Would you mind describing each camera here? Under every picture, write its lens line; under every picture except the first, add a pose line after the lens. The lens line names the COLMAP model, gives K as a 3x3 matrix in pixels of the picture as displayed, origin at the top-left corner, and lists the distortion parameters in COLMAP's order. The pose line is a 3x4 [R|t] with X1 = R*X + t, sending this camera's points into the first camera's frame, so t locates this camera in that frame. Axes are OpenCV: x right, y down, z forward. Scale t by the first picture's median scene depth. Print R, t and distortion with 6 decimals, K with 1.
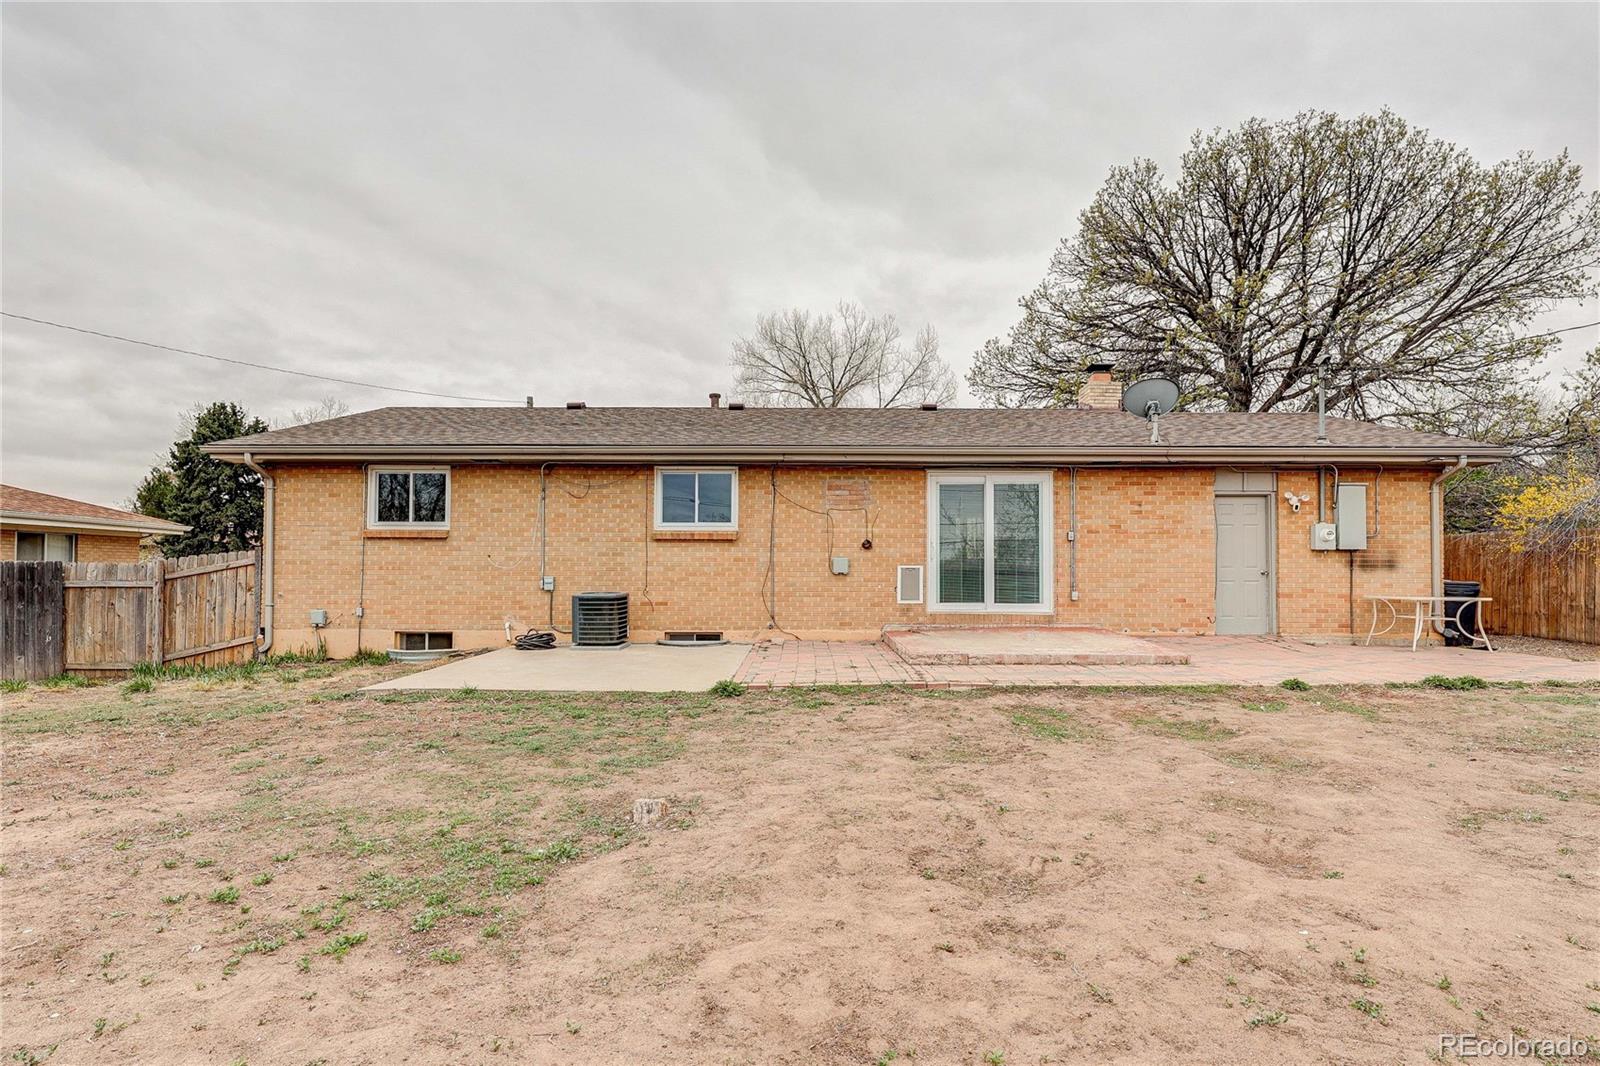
lens RADIAL K [[764.6, 0, 760.8], [0, 764.6, 562.0], [0, 0, 1]] dist [-0.000149, -0.000942]
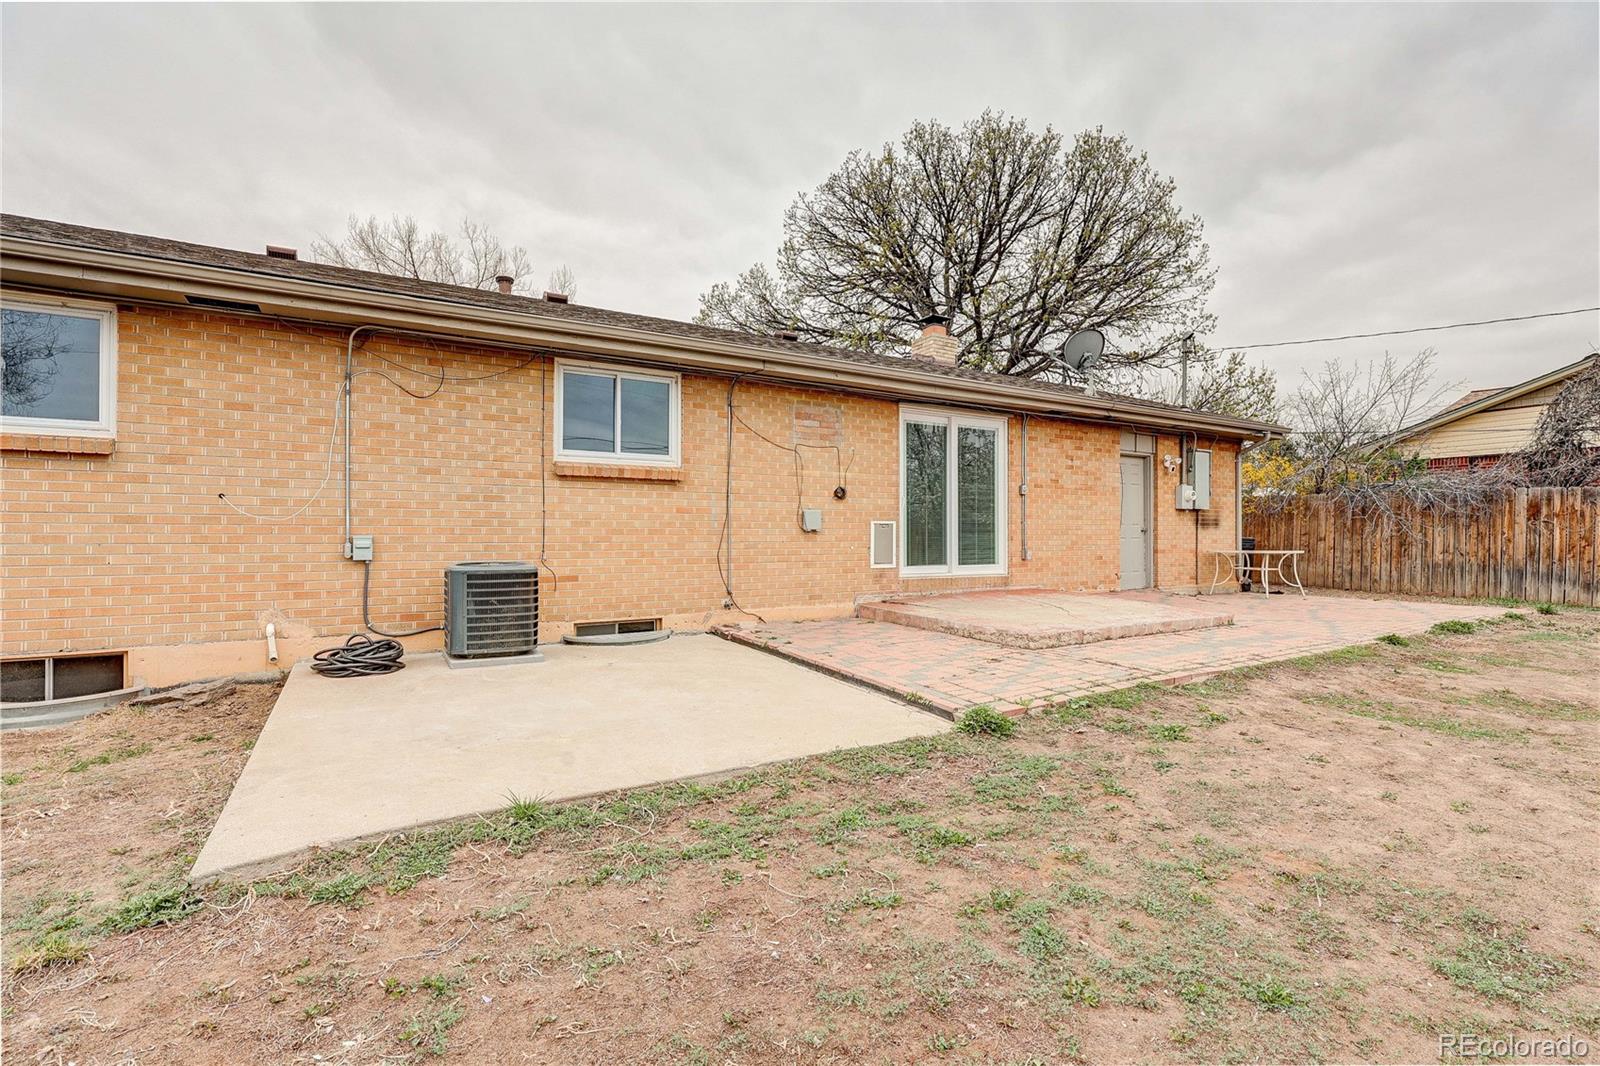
lens RADIAL K [[764.6, 0, 802.4], [0, 764.6, 533.2], [0, 0, 1]] dist [-0.000149, -0.000942]
pose [[0.838087, -0.001383, 0.545534, -0.312843], [-0.006356, 0.999904, 0.012299, 0.008383], [-0.545499, -0.013775, 0.837998, 0.371339]]
